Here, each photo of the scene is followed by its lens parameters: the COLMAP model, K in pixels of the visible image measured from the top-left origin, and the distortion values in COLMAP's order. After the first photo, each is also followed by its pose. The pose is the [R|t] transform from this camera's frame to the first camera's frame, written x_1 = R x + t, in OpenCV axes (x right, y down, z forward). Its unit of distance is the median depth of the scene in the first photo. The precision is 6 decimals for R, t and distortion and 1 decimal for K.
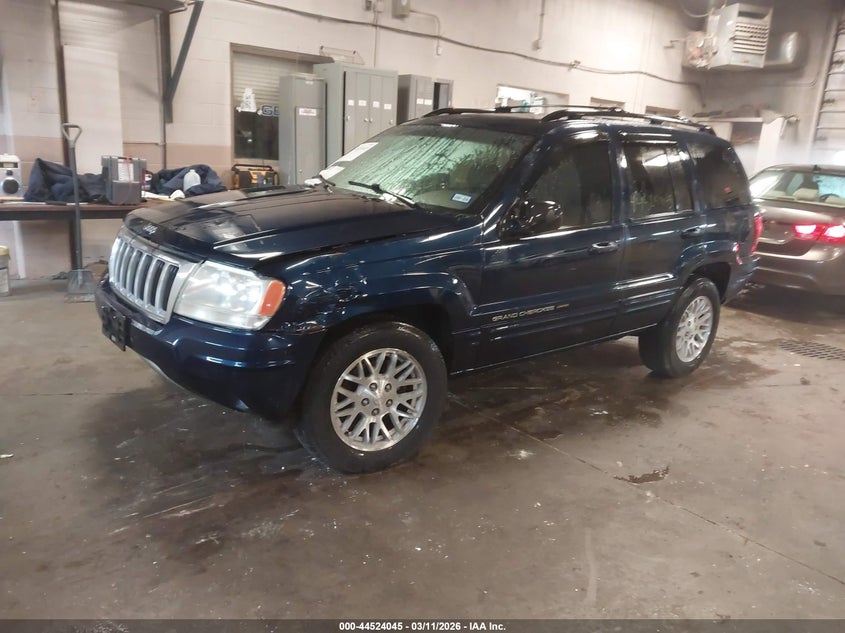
lens RADIAL K [[687.0, 0, 422.5], [0, 687.0, 316.5], [0, 0, 1]] dist [0.003272, 0.003023]
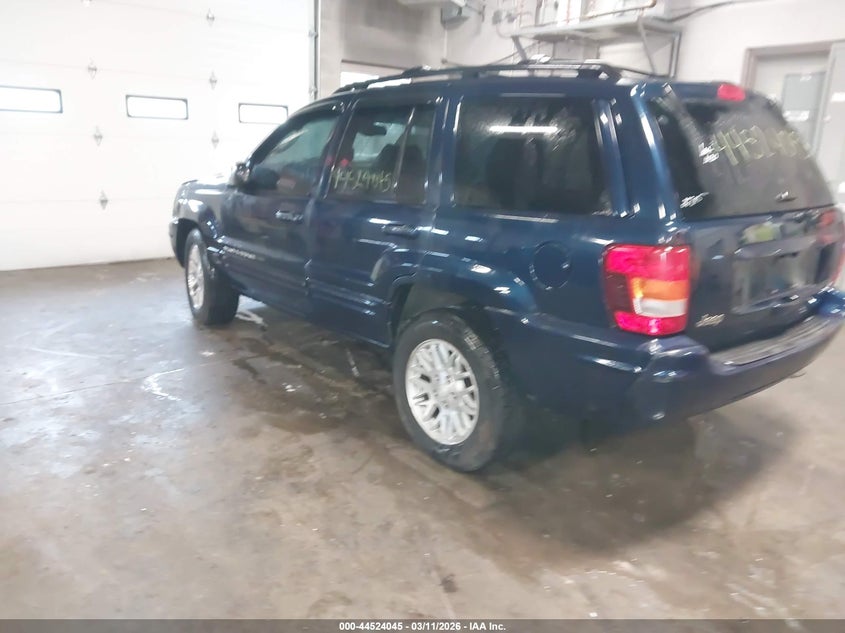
lens RADIAL K [[687.0, 0, 422.5], [0, 687.0, 316.5], [0, 0, 1]] dist [0.003272, 0.003023]
pose [[-0.027789, 0.180255, -0.983227, 1.161835], [-0.273274, 0.944768, 0.180928, -0.180984], [0.961535, 0.273718, 0.023004, 1.093852]]
